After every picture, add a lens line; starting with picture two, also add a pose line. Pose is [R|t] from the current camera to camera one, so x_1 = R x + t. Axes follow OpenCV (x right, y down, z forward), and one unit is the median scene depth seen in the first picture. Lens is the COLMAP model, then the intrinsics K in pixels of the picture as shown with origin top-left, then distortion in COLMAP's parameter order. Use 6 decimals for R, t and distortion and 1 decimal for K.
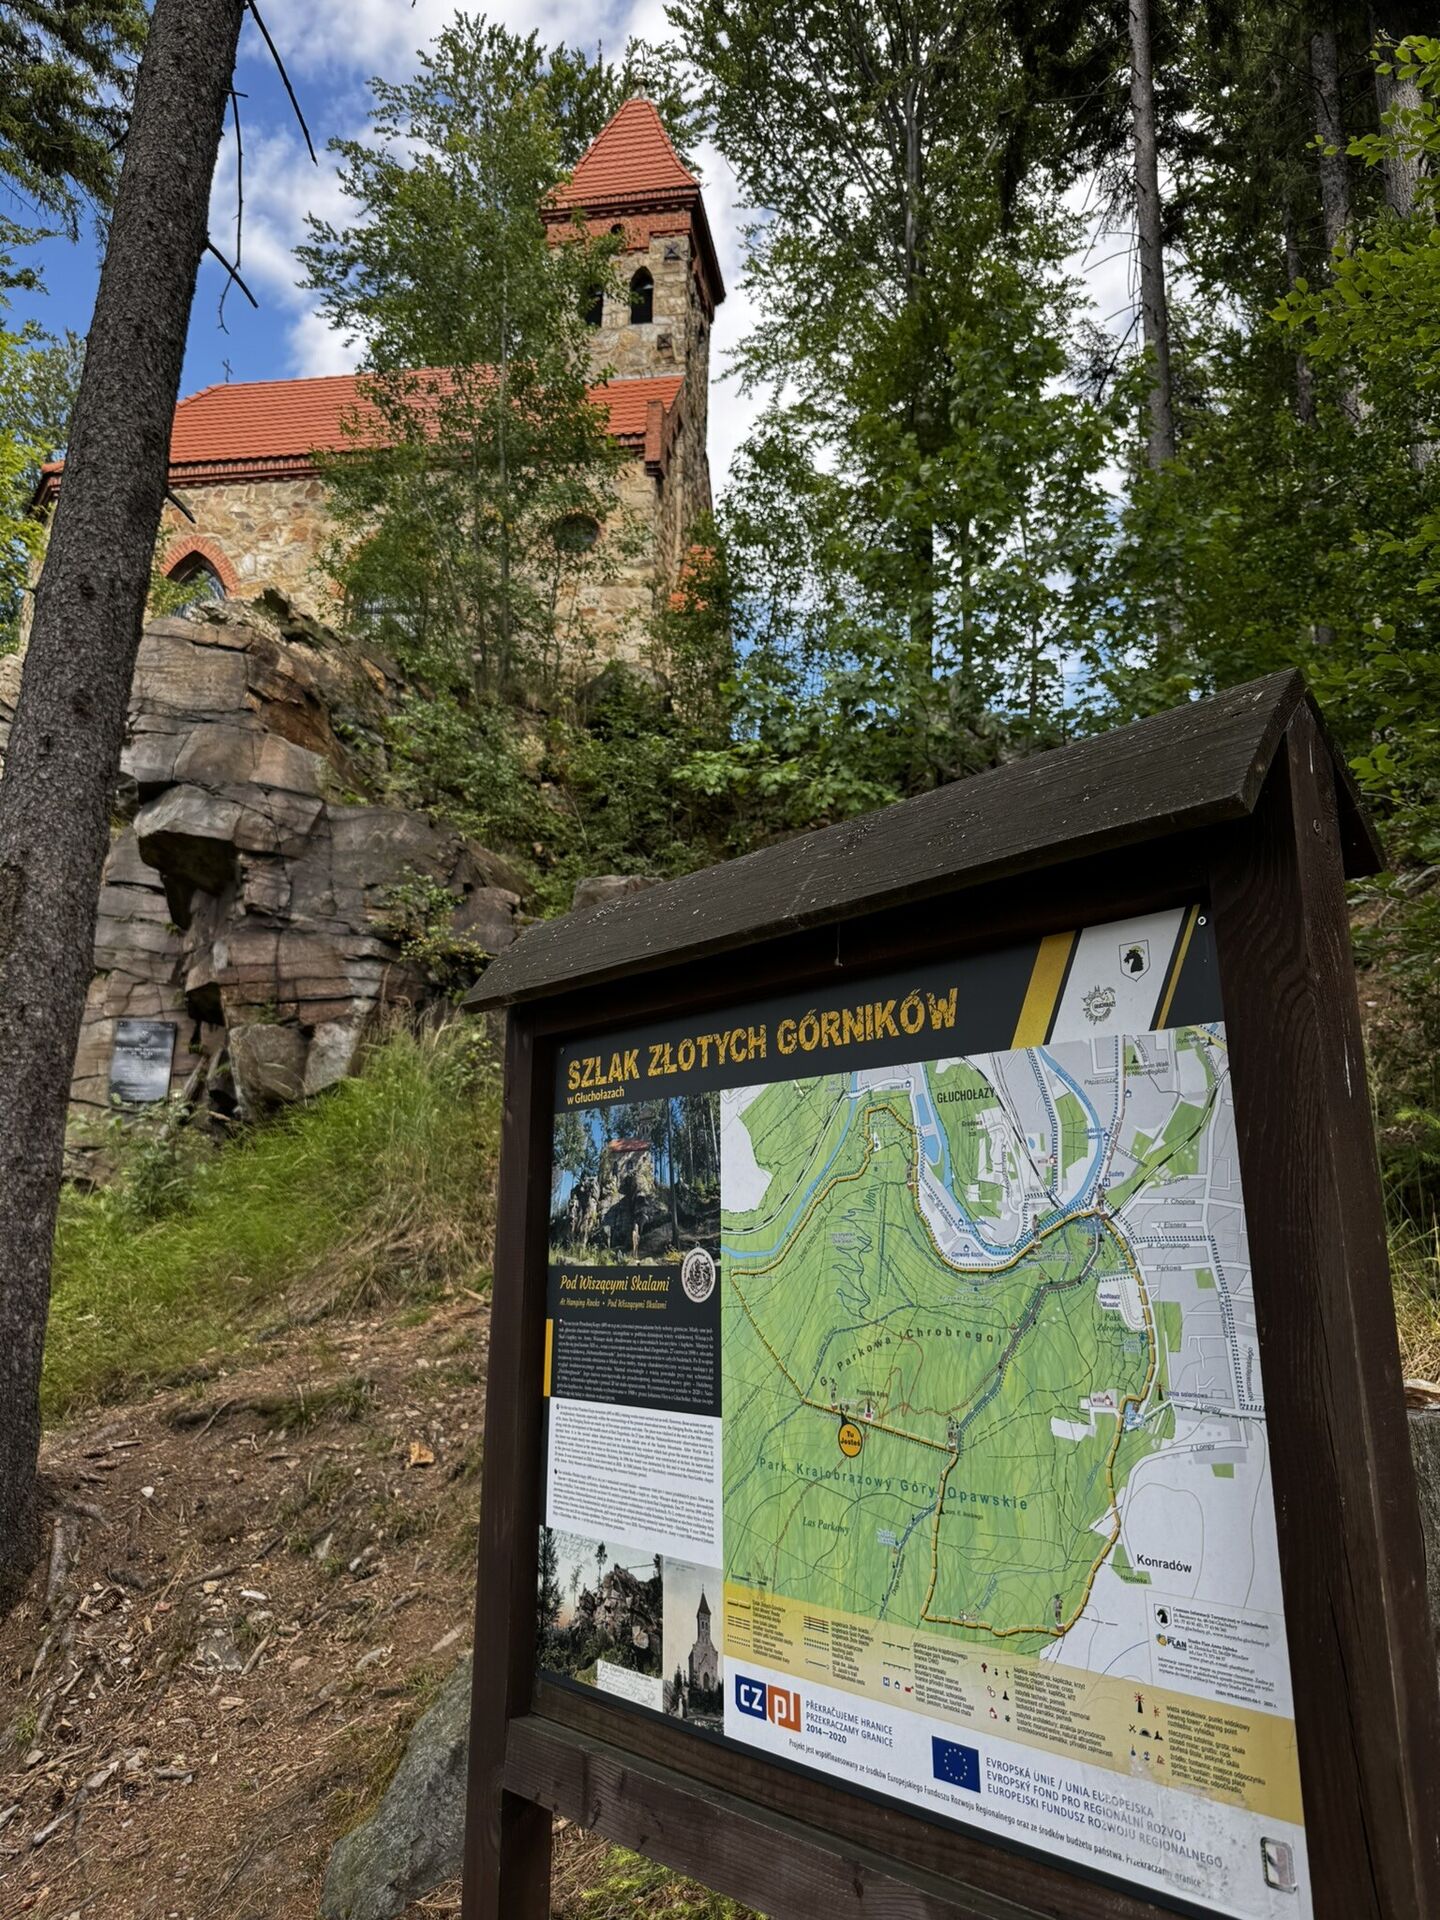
lens RADIAL K [[1414.4, 0, 725.7], [0, 1414.4, 1021.7], [0, 0, 1]] dist [0.034921, -0.056878]
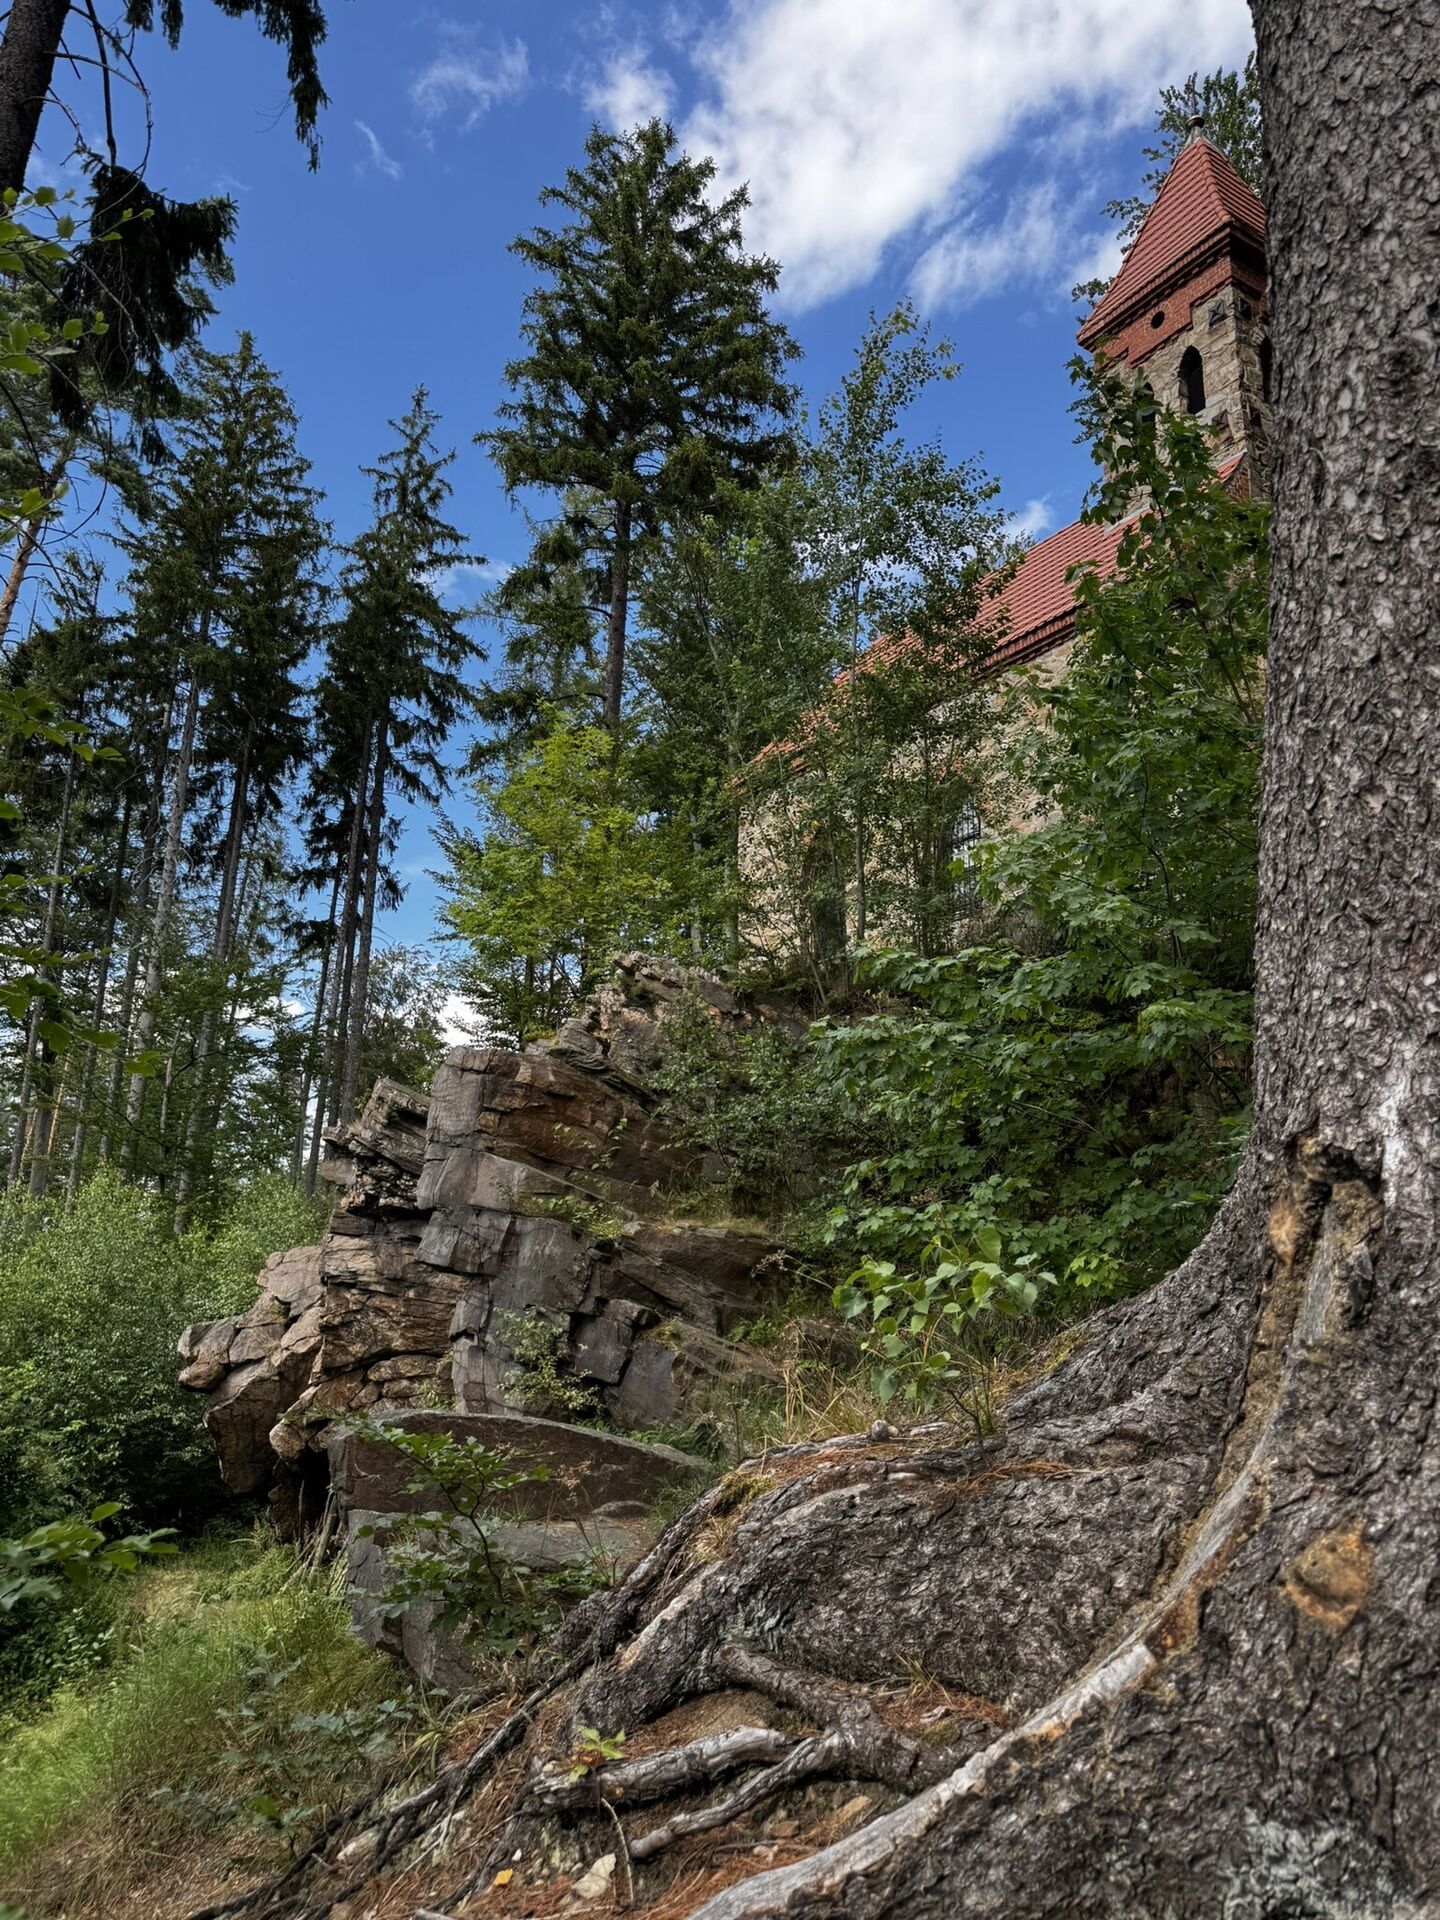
lens RADIAL K [[1414.4, 0, 725.7], [0, 1414.4, 1021.7], [0, 0, 1]] dist [0.034921, -0.056878]
pose [[0.676433, -0.157544, -0.719457, 0.580662], [0.131664, 0.986985, -0.092335, -0.174525], [0.724640, -0.032268, 0.688372, 0.383365]]
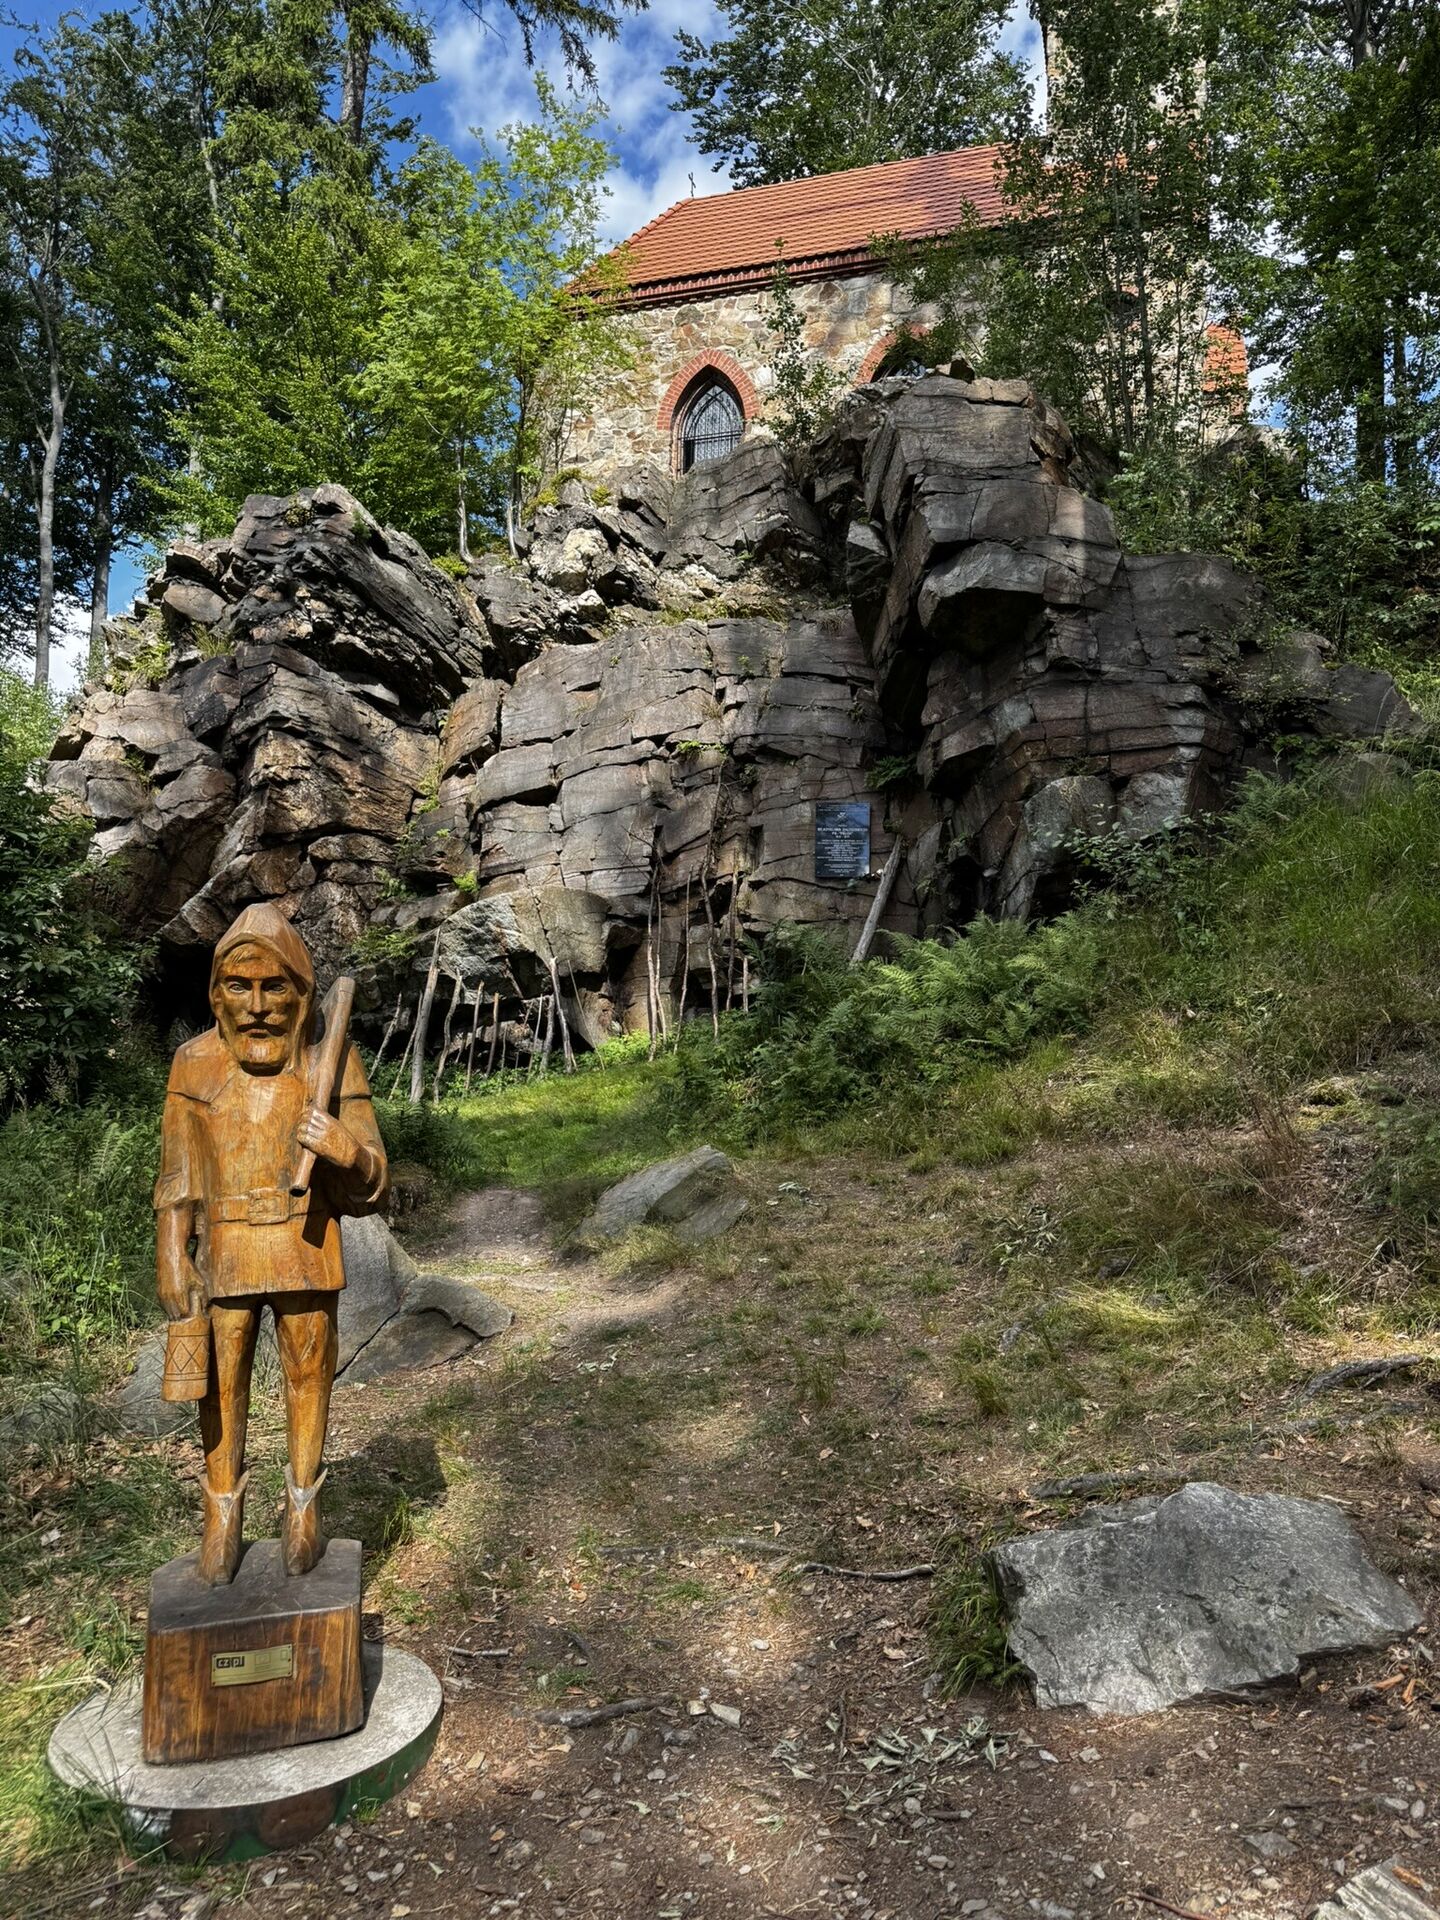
lens RADIAL K [[1414.4, 0, 725.7], [0, 1414.4, 1021.7], [0, 0, 1]] dist [0.034921, -0.056878]
pose [[0.987032, -0.002335, -0.160507, -0.385575], [0.016982, 0.995802, 0.089943, 0.075360], [0.159623, -0.091503, 0.982928, -0.048509]]
